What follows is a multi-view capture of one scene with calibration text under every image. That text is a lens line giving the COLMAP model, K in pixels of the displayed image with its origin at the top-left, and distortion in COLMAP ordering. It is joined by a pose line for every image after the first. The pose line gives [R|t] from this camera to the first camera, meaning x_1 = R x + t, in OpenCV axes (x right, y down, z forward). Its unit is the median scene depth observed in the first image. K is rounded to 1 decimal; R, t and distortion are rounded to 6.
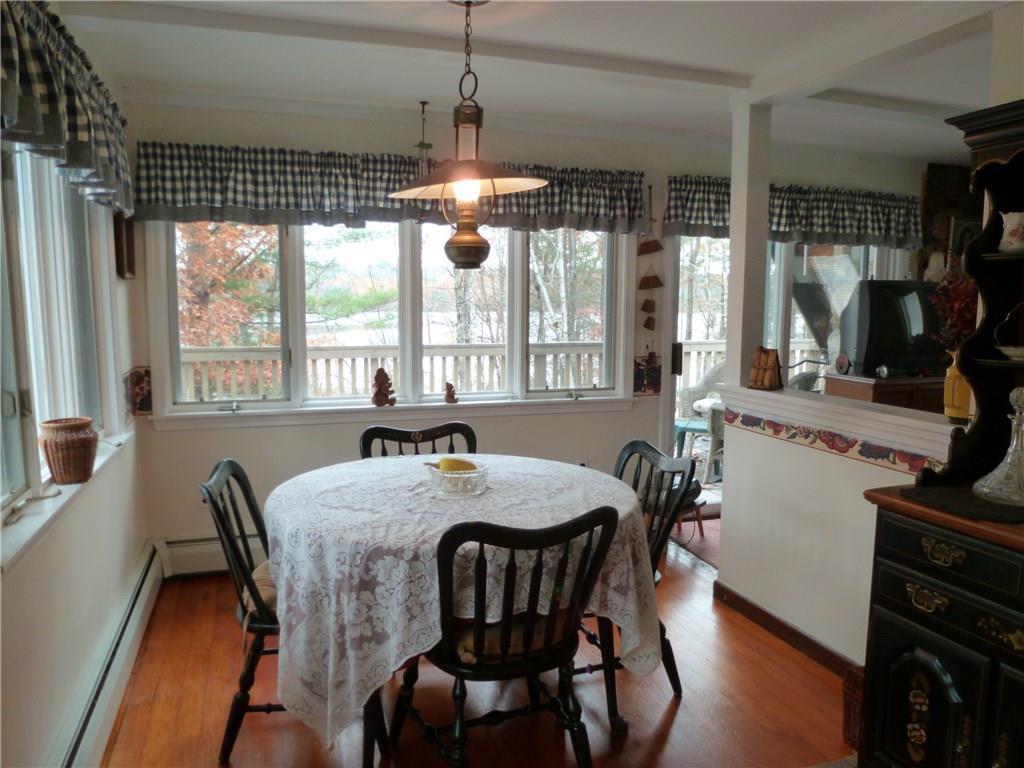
lens RADIAL K [[725.2, 0, 512.0], [0, 725.2, 384.0], [0, 0, 1]] dist [-0.061049, 0.002300]
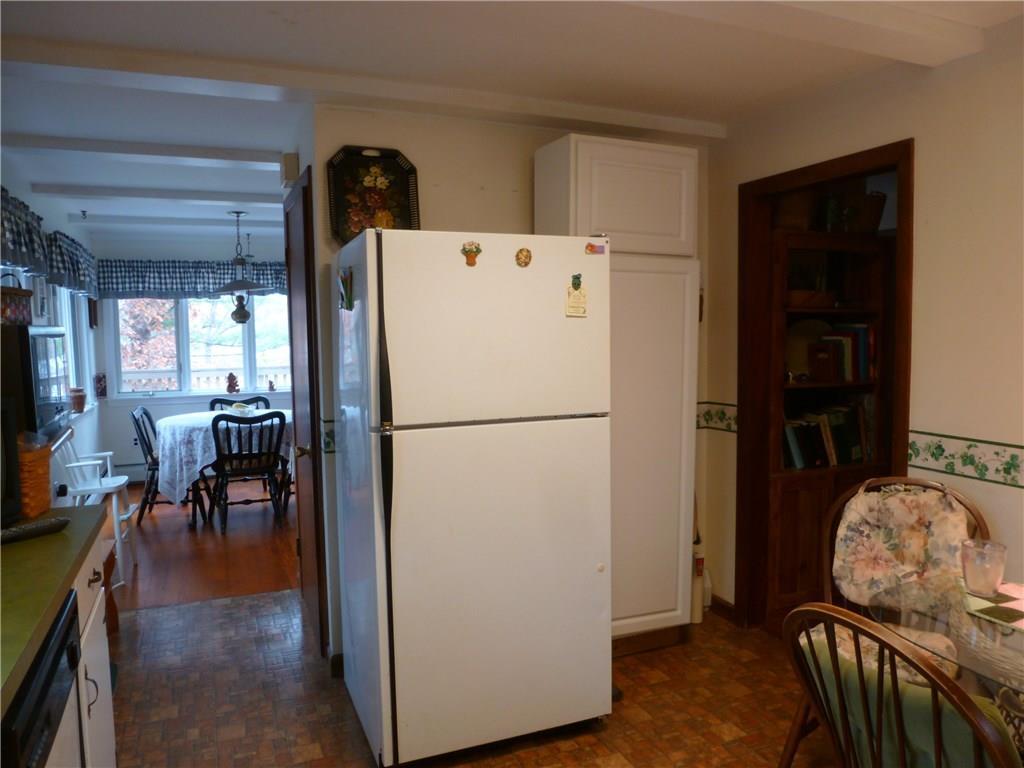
lens RADIAL K [[725.2, 0, 512.0], [0, 725.2, 384.0], [0, 0, 1]] dist [-0.061049, 0.002300]
pose [[0.997647, -0.024956, 0.063860, 0.473717], [0.027458, 0.998877, -0.038607, 0.110416], [-0.062825, 0.040270, 0.997212, -1.001059]]
